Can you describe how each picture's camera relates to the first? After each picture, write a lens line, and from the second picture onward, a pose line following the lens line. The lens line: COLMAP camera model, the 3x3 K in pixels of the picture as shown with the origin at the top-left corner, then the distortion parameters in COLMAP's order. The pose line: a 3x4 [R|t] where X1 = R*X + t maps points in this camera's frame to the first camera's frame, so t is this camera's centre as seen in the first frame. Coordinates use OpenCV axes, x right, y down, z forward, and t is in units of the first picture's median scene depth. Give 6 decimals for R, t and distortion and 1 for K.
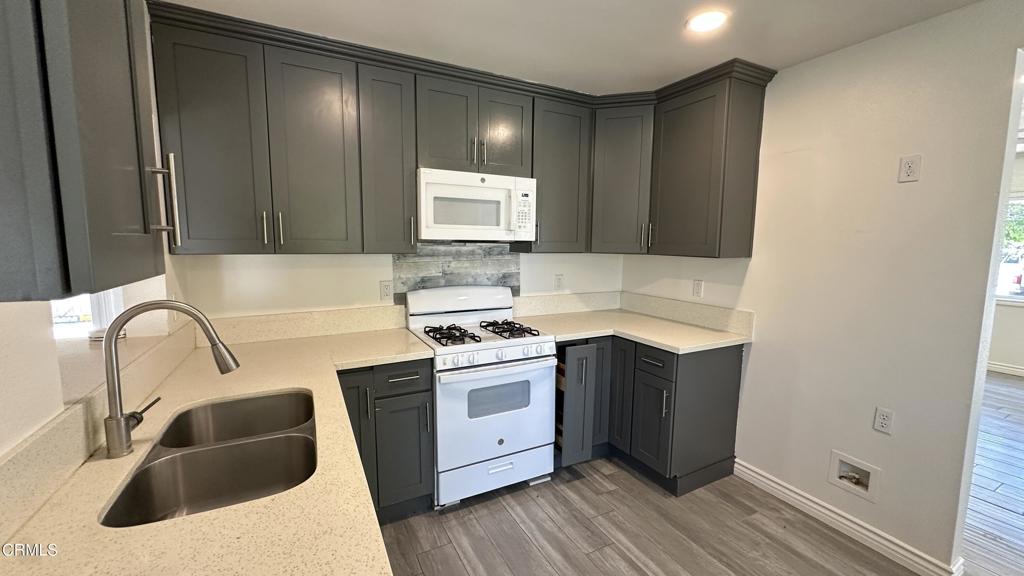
lens RADIAL K [[409.5, 0, 508.1], [0, 409.5, 288.4], [0, 0, 1]] dist [-0.002597, 0.000433]
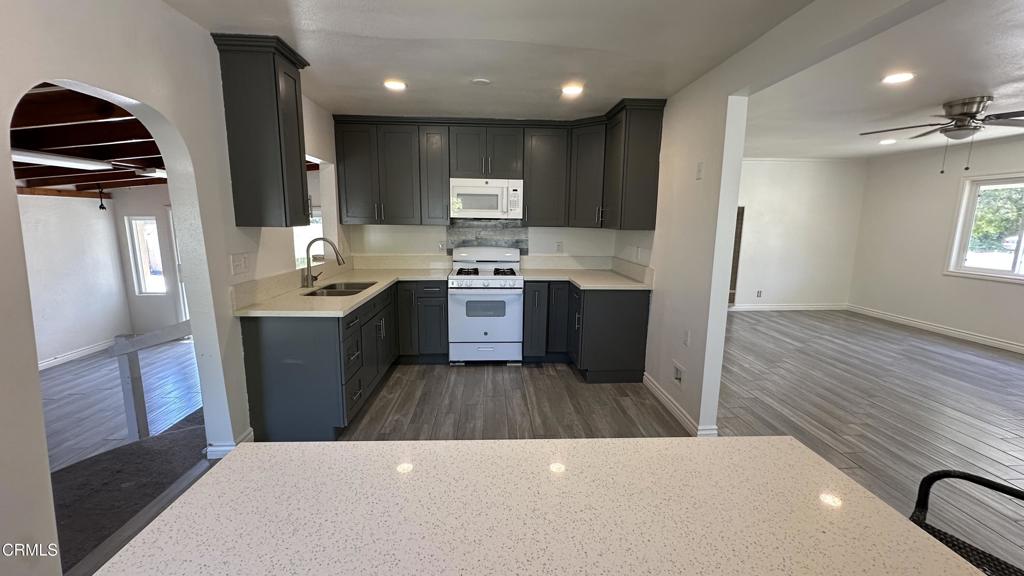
lens RADIAL K [[409.5, 0, 512.7], [0, 409.5, 288.7], [0, 0, 1]] dist [-0.002597, 0.000433]
pose [[0.912035, 0.070664, -0.403979, 0.720078], [-0.051582, 0.996987, 0.057940, 0.069086], [0.406856, -0.032005, 0.912932, -0.505972]]
